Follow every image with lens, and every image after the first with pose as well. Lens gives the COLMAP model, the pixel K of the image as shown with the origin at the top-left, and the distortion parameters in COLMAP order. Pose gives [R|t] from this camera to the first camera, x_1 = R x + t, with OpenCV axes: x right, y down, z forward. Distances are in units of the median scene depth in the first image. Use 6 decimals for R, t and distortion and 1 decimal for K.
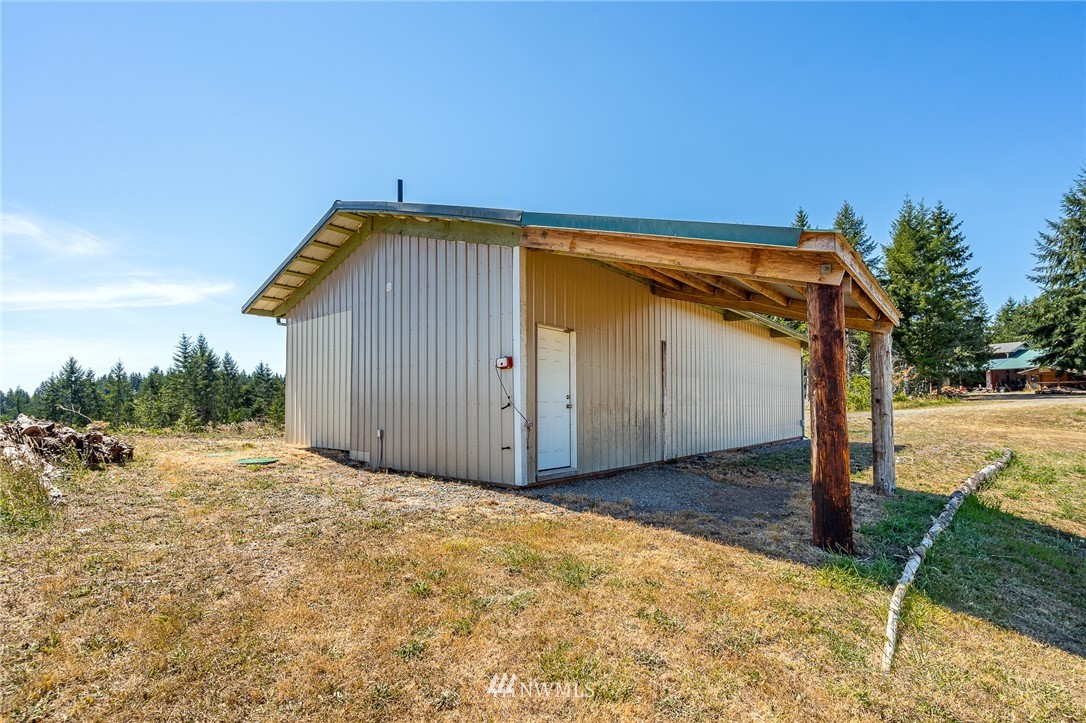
lens RADIAL K [[511.8, 0, 544.0], [0, 511.8, 389.7], [0, 0, 1]] dist [-0.000596, 0.000180]
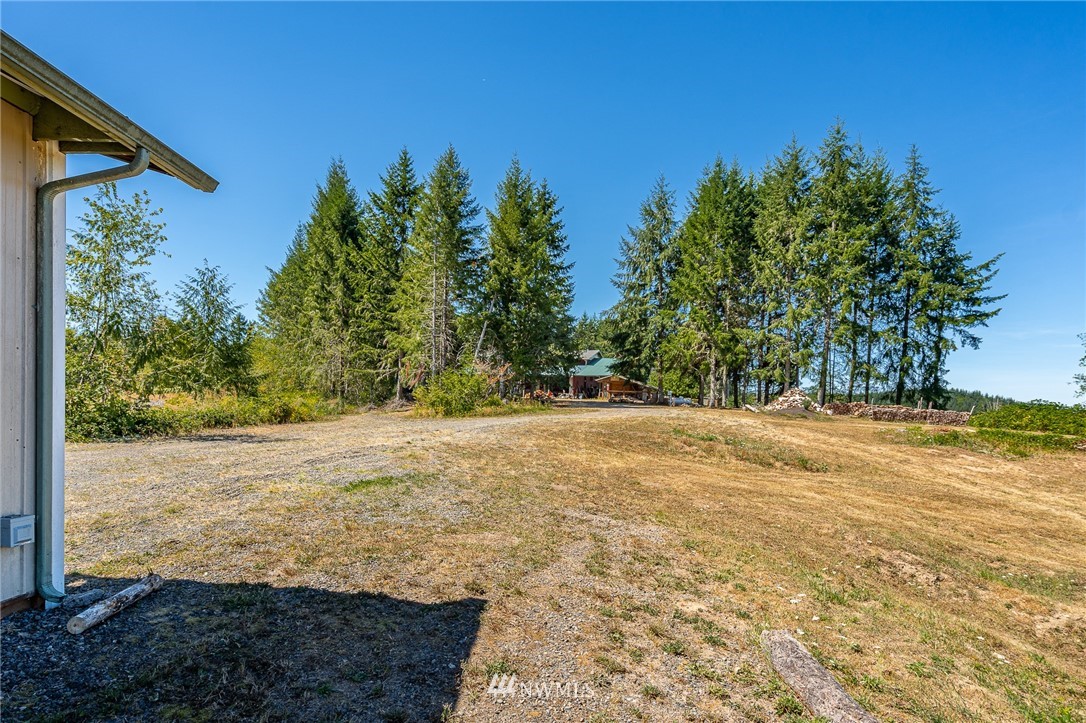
lens RADIAL K [[526.1, 0, 540.4], [0, 526.1, 424.8], [0, 0, 1]] dist [0.000342, 0.000115]
pose [[0.774112, 0.008999, 0.632984, 0.209932], [-0.058798, 0.996599, 0.057740, 0.000932], [-0.630312, -0.081915, 0.772008, 0.287006]]
